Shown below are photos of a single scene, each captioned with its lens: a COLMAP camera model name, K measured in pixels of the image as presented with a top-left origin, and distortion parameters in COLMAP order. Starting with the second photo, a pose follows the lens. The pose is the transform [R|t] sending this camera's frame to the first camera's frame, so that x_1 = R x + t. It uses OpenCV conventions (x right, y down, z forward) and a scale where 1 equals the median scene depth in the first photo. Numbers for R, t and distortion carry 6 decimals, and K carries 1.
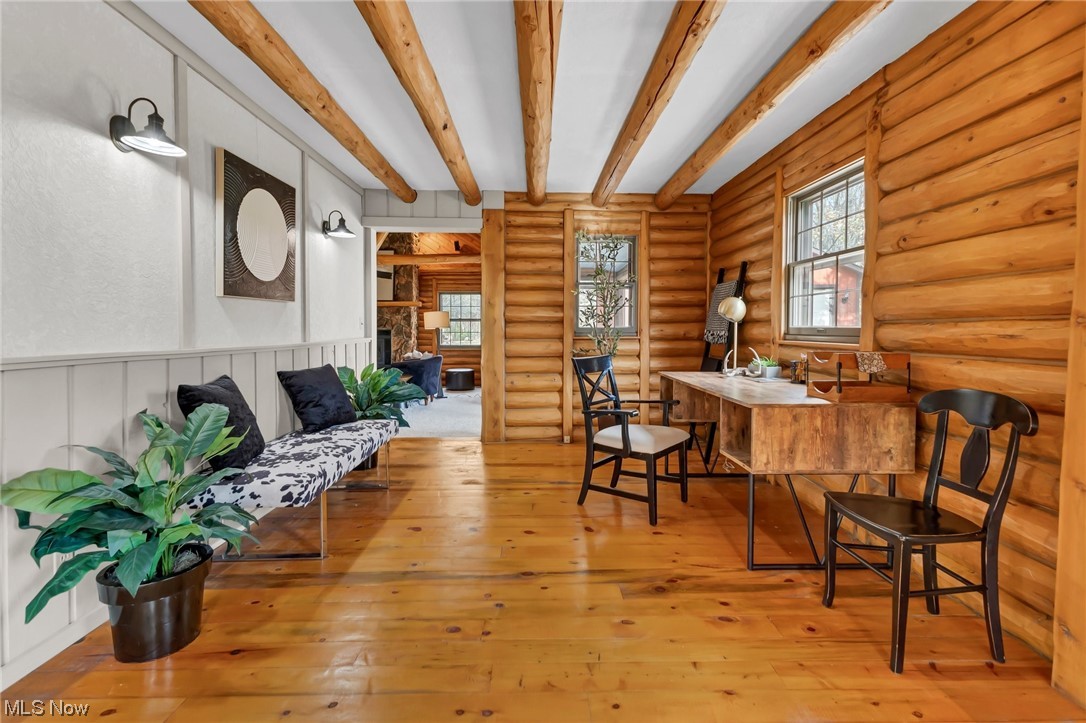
lens RADIAL K [[494.1, 0, 544.4], [0, 494.1, 342.0], [0, 0, 1]] dist [0.009699, -0.000069]
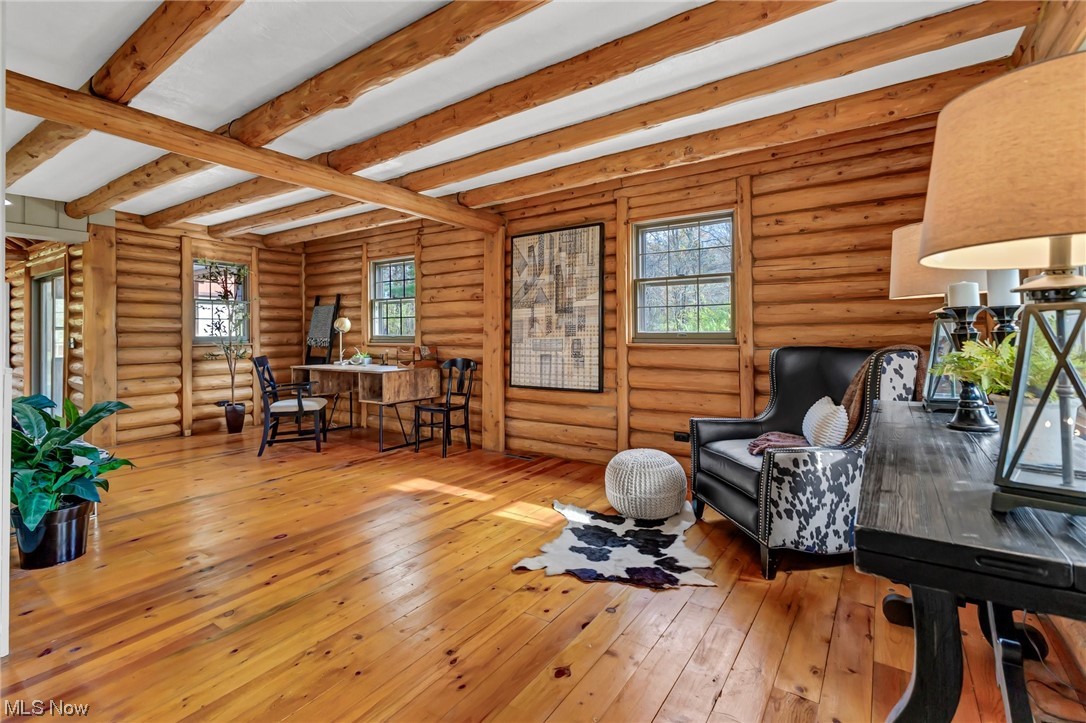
lens RADIAL K [[494.1, 0, 544.4], [0, 494.1, 342.0], [0, 0, 1]] dist [0.009699, -0.000069]
pose [[0.585783, -0.019164, 0.810241, -0.416429], [0.029803, 0.999554, 0.002094, 0.005735], [-0.809920, 0.022921, 0.586092, -0.380403]]
